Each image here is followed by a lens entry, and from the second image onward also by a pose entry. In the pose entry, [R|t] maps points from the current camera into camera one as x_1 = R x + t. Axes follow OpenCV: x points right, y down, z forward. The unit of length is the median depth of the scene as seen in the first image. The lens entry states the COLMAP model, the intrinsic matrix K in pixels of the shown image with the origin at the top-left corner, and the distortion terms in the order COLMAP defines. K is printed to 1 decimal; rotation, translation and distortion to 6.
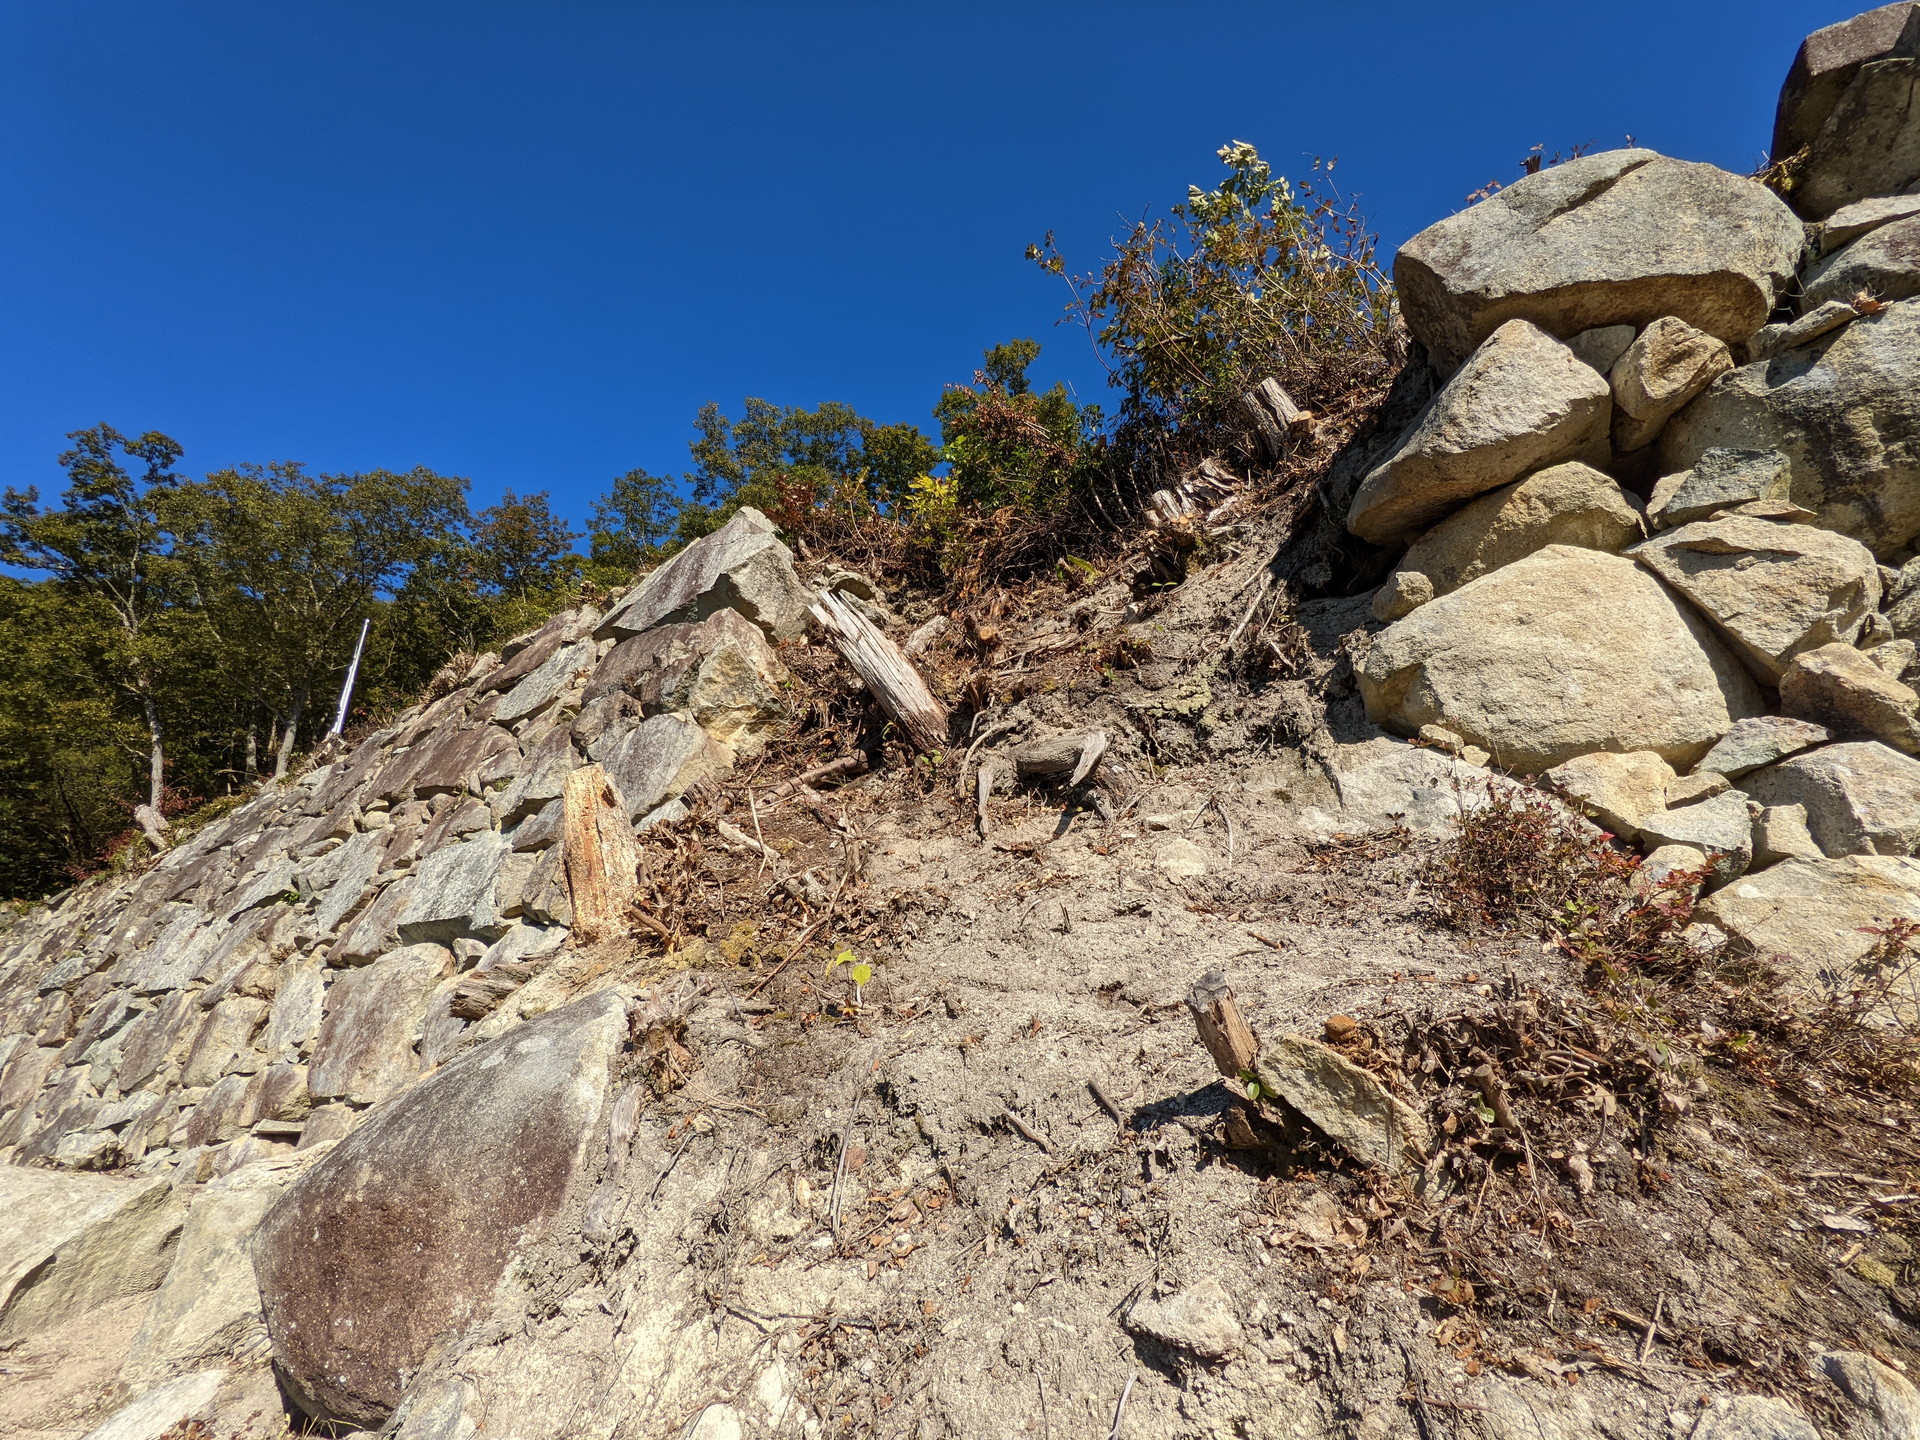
lens RADIAL K [[915.3, 0, 954.0], [0, 915.3, 721.7], [0, 0, 1]] dist [-0.006335, 0.008257]
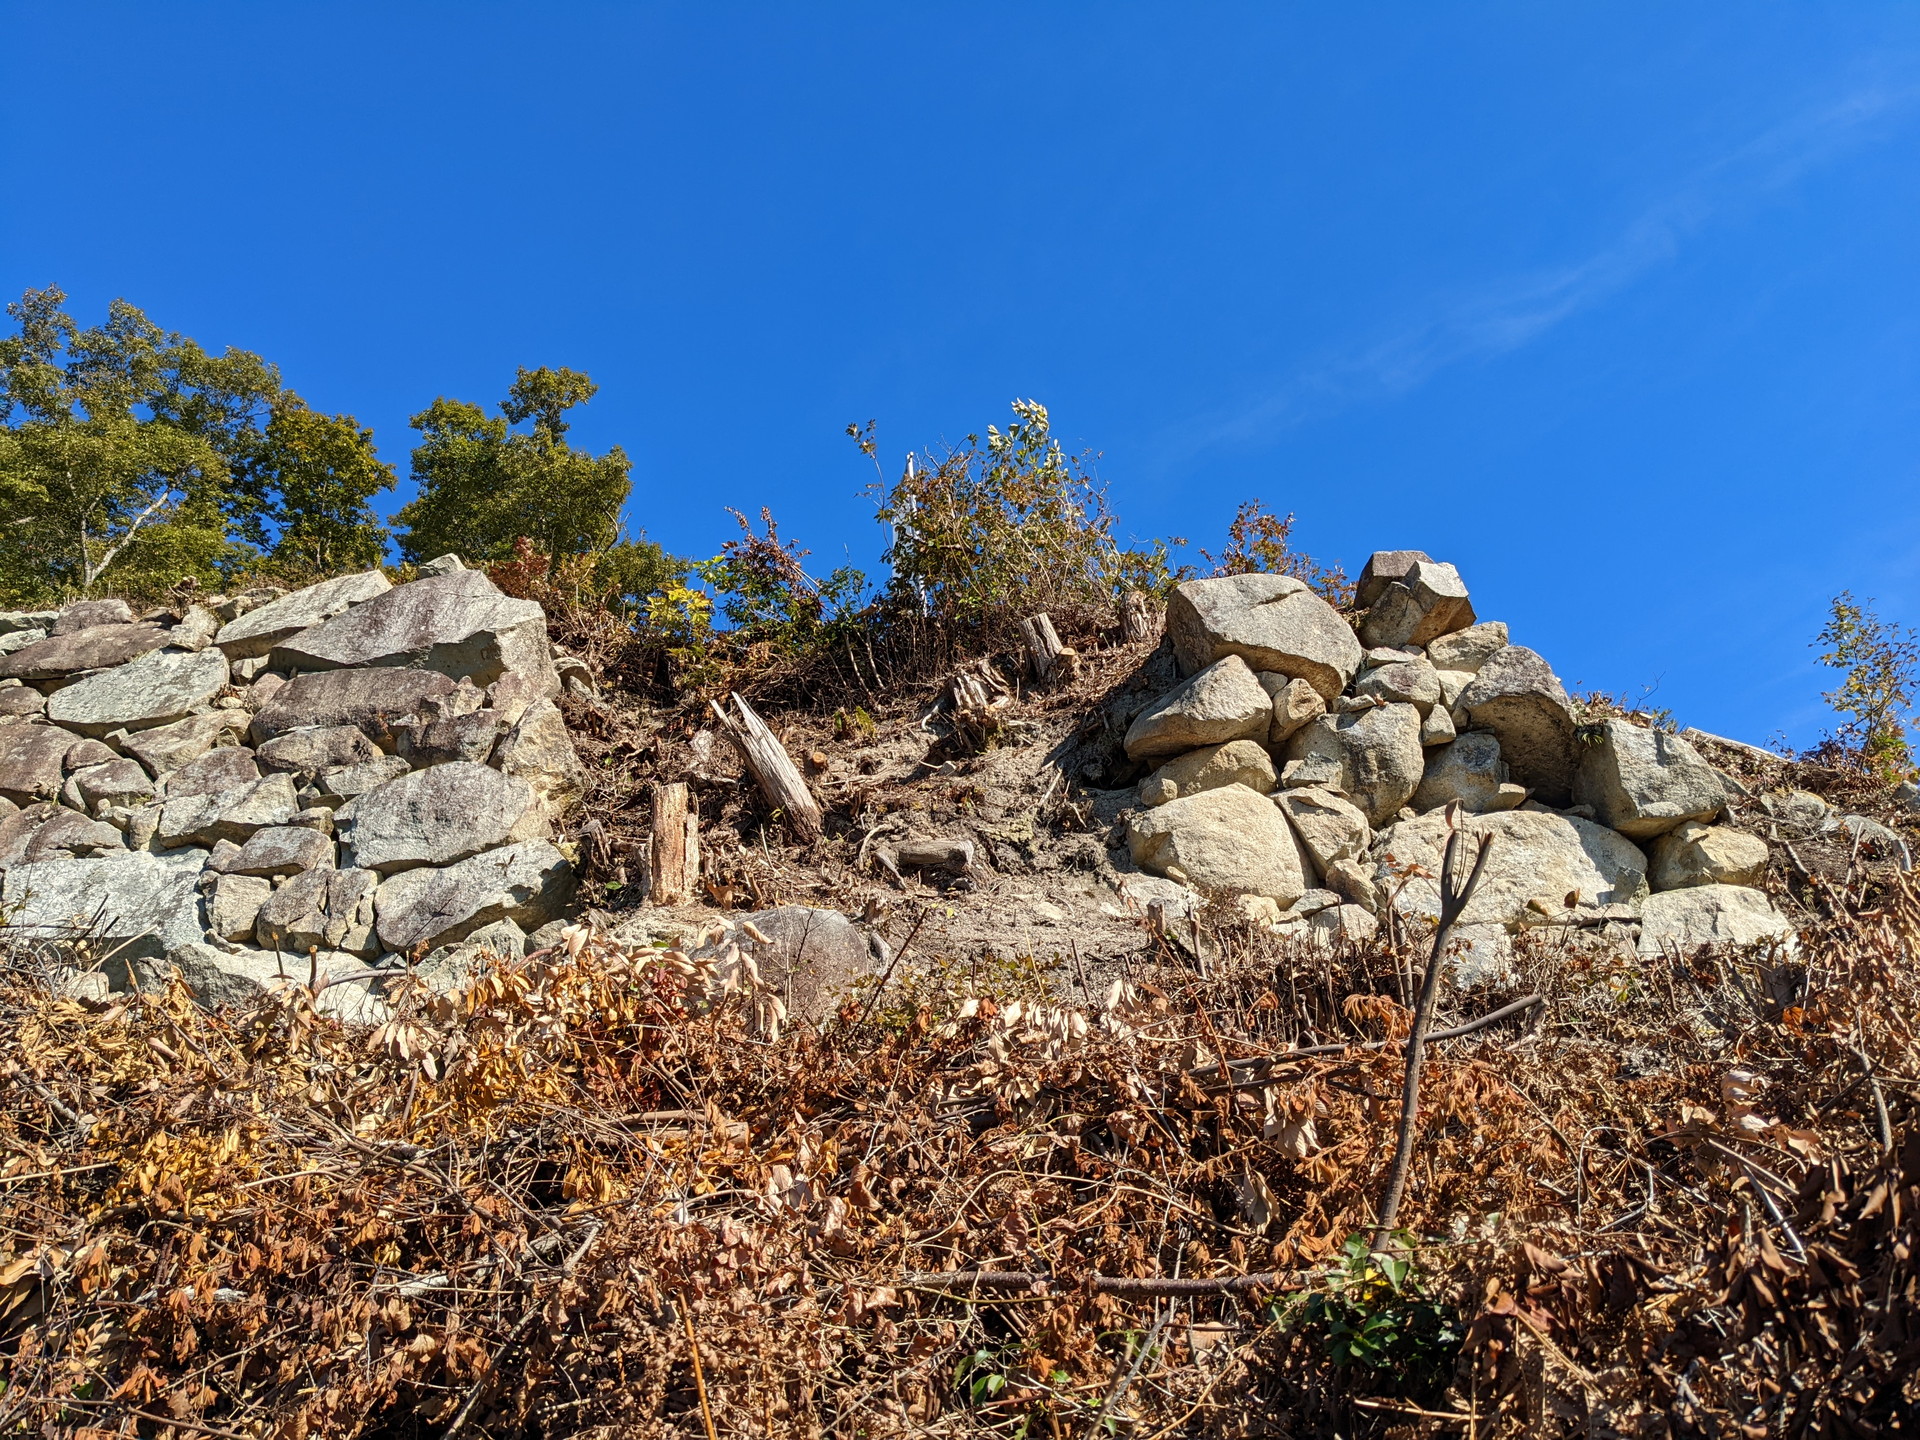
lens RADIAL K [[1519.0, 0, 946.7], [0, 1519.0, 703.5], [0, 0, 1]] dist [0.057222, -0.080156]
pose [[0.866113, 0.247156, 0.434468, -0.902447], [-0.165042, 0.961856, -0.218160, 0.308895], [-0.471815, 0.117245, 0.873867, -1.041052]]
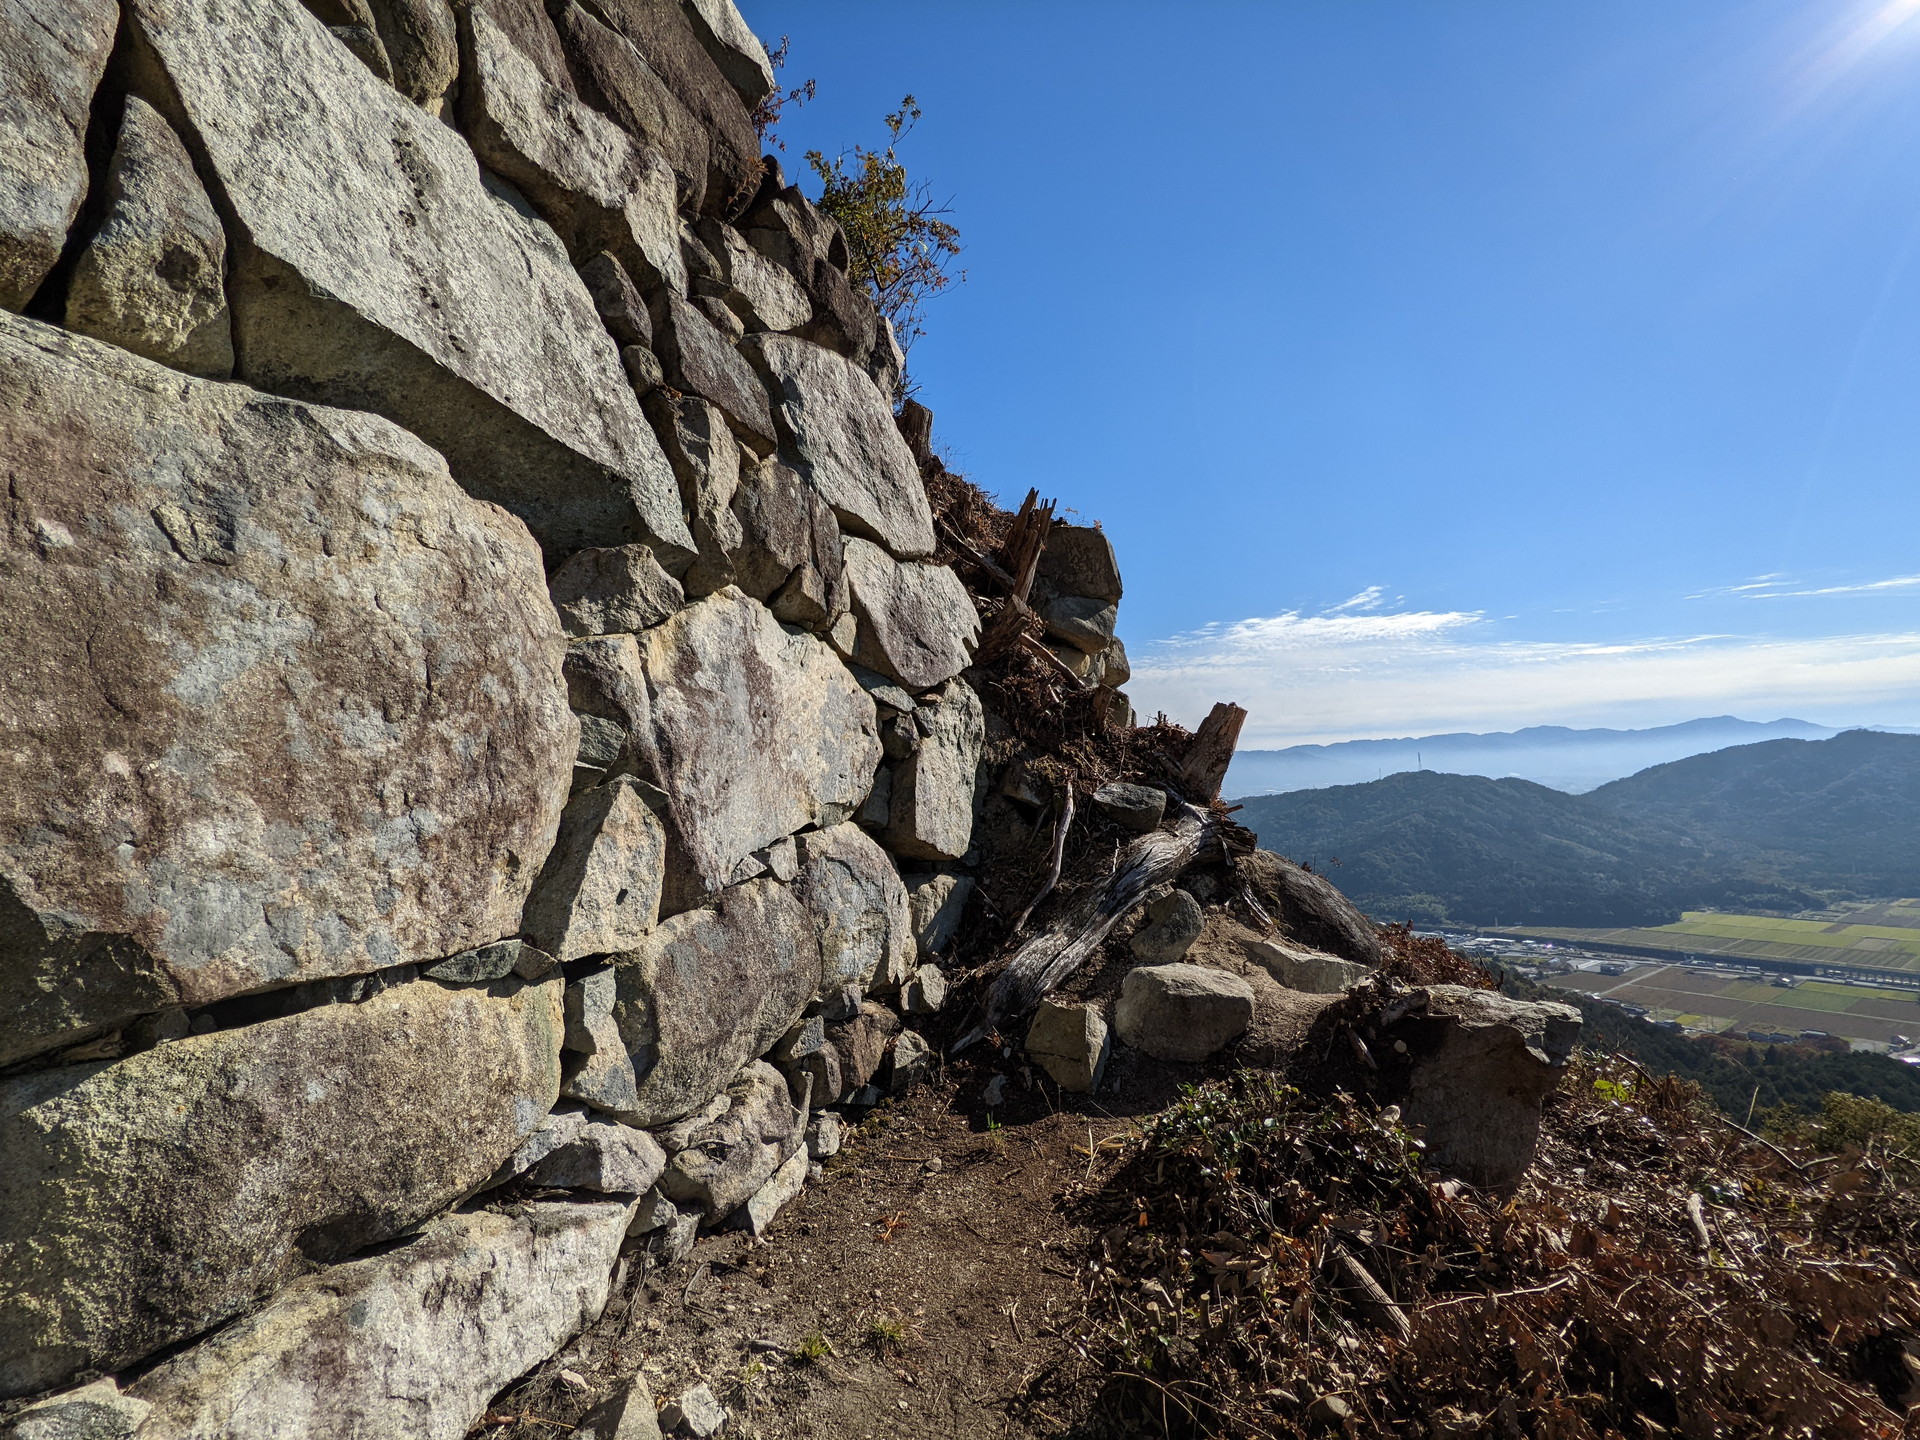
lens RADIAL K [[915.3, 0, 955.9], [0, 915.3, 704.6], [0, 0, 1]] dist [-0.006335, 0.008257]
pose [[-0.282365, 0.101303, 0.953943, -1.486577], [-0.432145, 0.874364, -0.220766, 0.510566], [-0.856458, -0.474578, -0.203112, 1.454462]]
